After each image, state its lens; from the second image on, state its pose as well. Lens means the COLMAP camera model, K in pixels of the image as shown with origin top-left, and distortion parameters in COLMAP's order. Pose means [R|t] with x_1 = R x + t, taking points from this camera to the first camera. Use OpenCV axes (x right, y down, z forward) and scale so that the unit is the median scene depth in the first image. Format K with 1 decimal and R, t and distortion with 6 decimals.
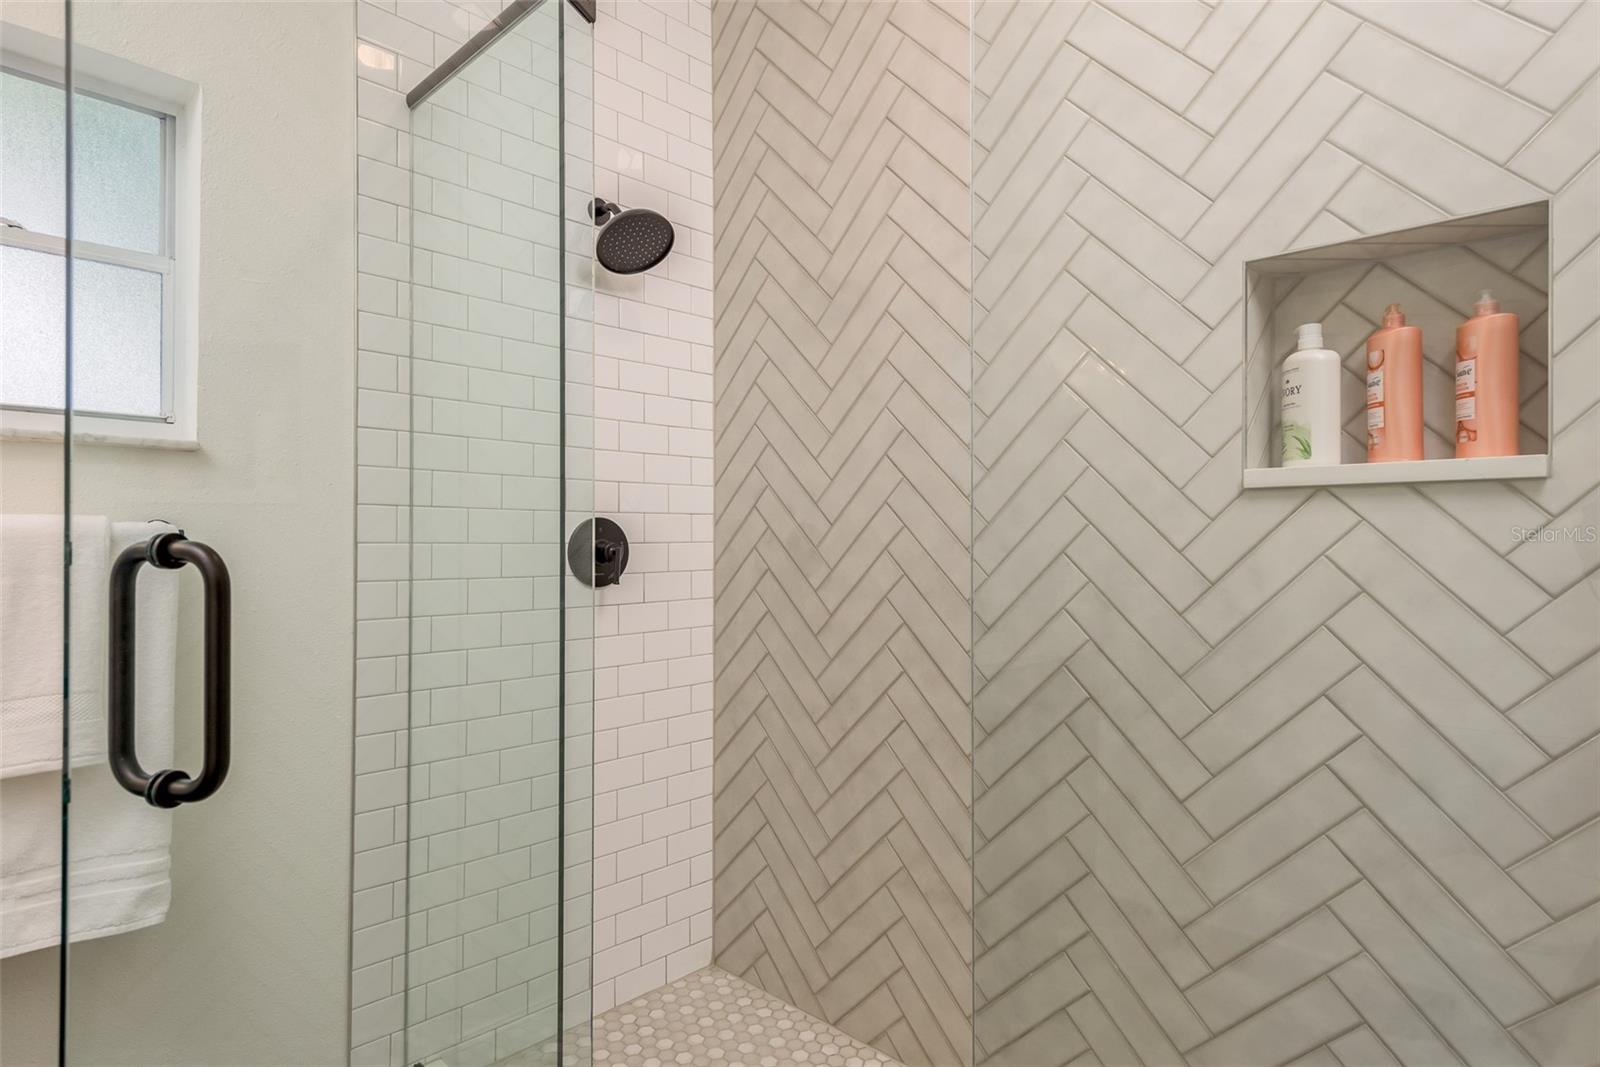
lens RADIAL K [[862.8, 0, 799.9], [0, 862.8, 535.4], [0, 0, 1]] dist [0.014212, -0.000302]
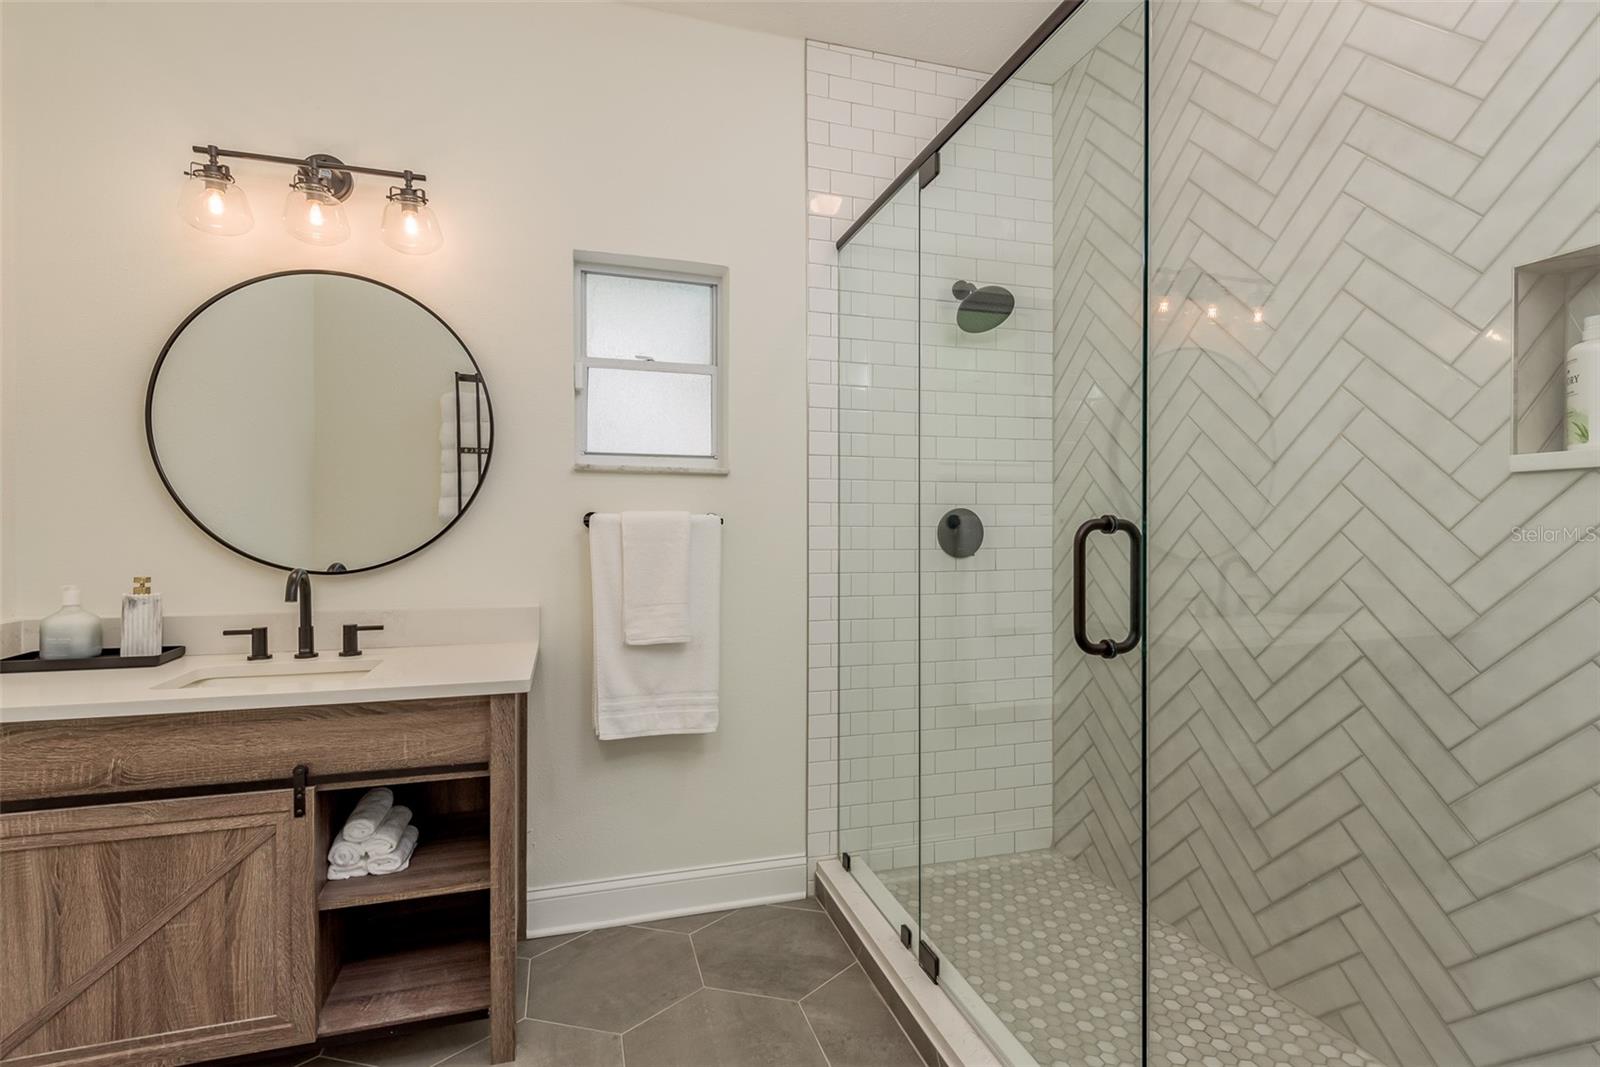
lens RADIAL K [[742.6, 0, 803.0], [0, 742.6, 538.2], [0, 0, 1]] dist [0.000776, -0.000385]
pose [[0.880165, 0.003515, -0.474655, 0.144987], [0.004503, 0.999866, 0.015755, 0.009503], [0.474647, -0.016005, 0.880031, -0.238282]]
